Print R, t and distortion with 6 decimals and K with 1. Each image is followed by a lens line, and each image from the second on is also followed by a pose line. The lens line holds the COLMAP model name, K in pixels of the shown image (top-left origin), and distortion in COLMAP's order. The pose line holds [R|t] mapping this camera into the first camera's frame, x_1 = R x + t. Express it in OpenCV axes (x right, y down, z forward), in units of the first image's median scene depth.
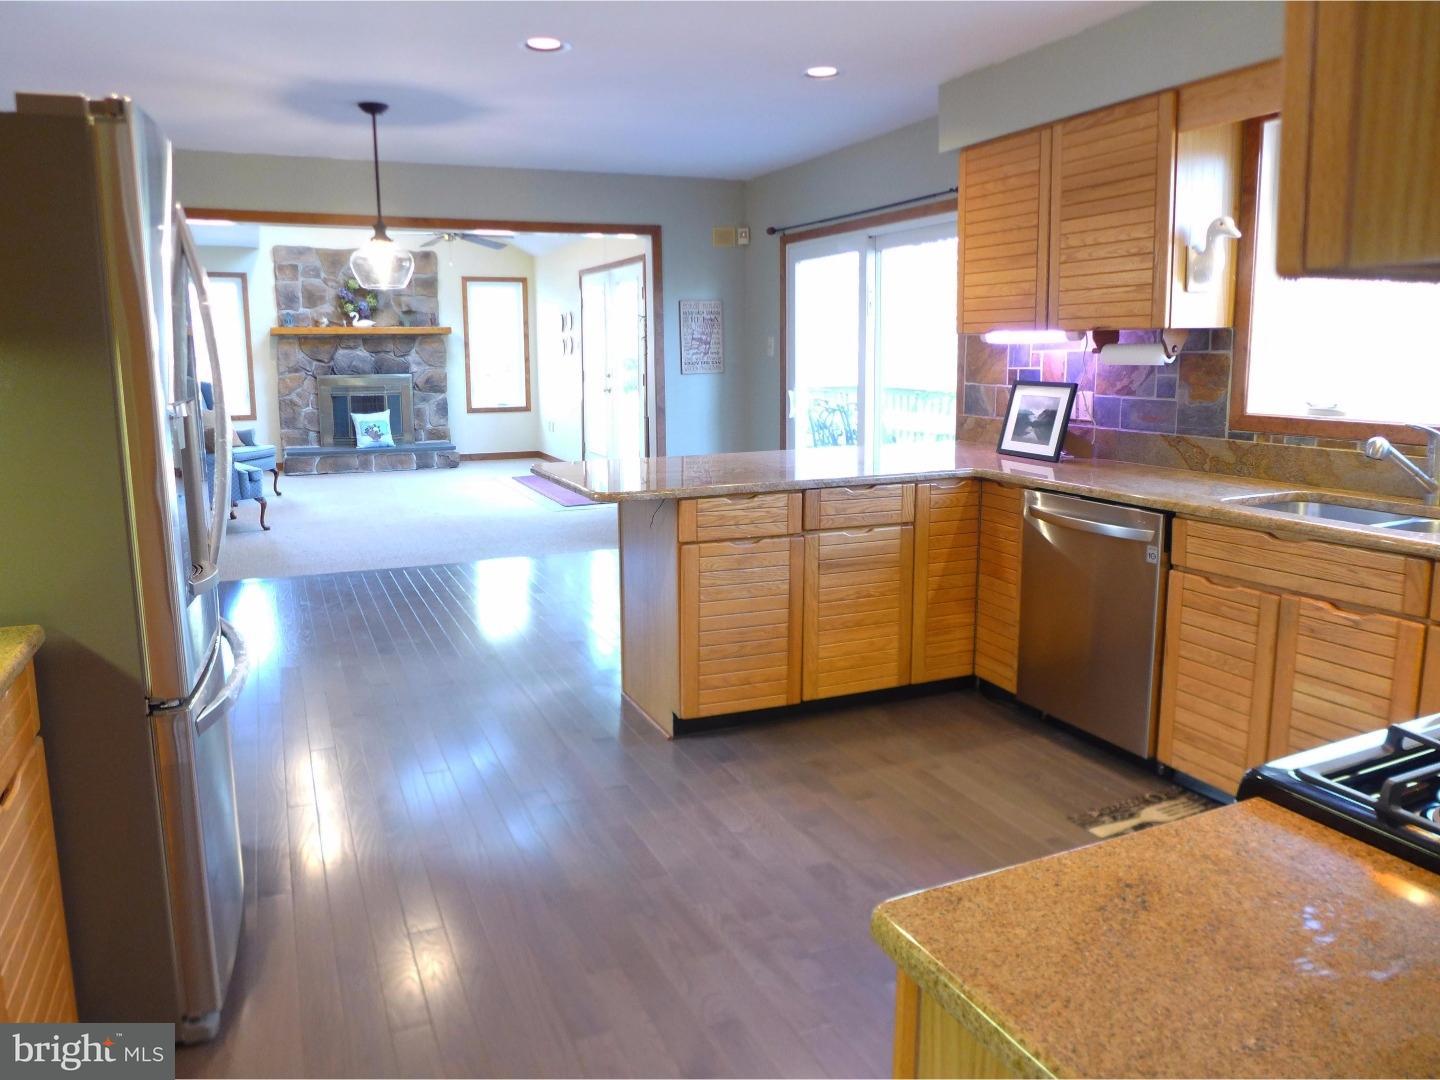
lens RADIAL K [[1064.5, 0, 726.7], [0, 1064.5, 538.8], [0, 0, 1]] dist [-0.036852, 0.002096]
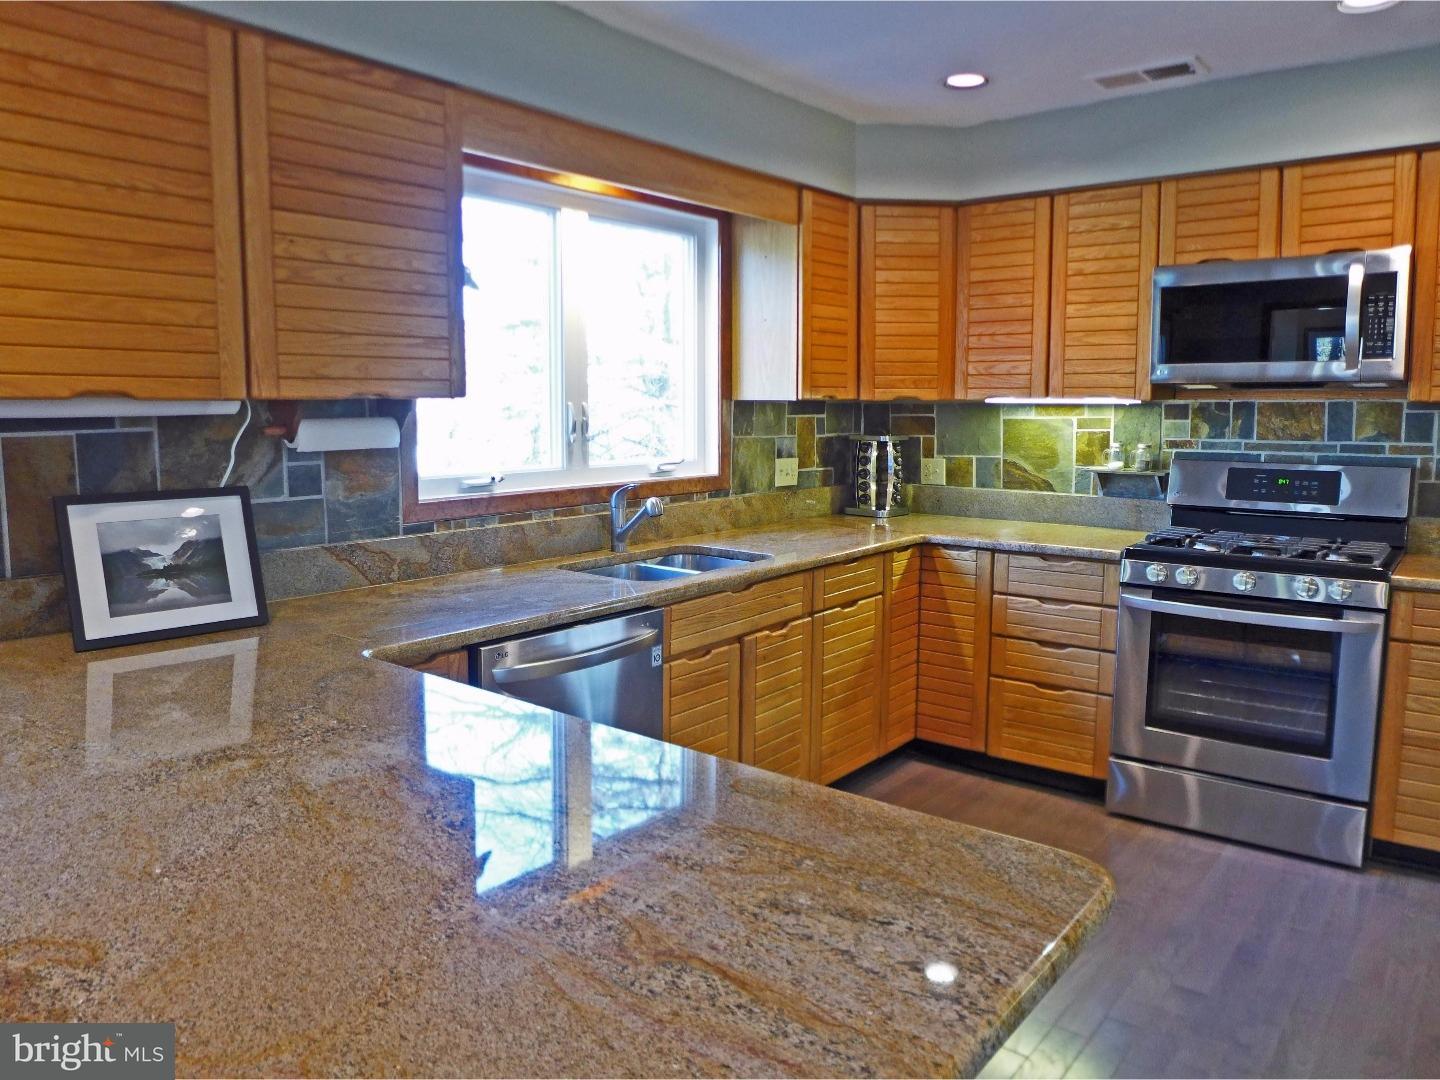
lens RADIAL K [[1064.5, 0, 723.9], [0, 1064.5, 531.7], [0, 0, 1]] dist [-0.036852, 0.002096]
pose [[-0.491635, -0.102416, 0.864758, -0.323793], [0.146244, 0.969244, 0.197934, -0.212265], [-0.858434, 0.223777, -0.461536, 1.117423]]
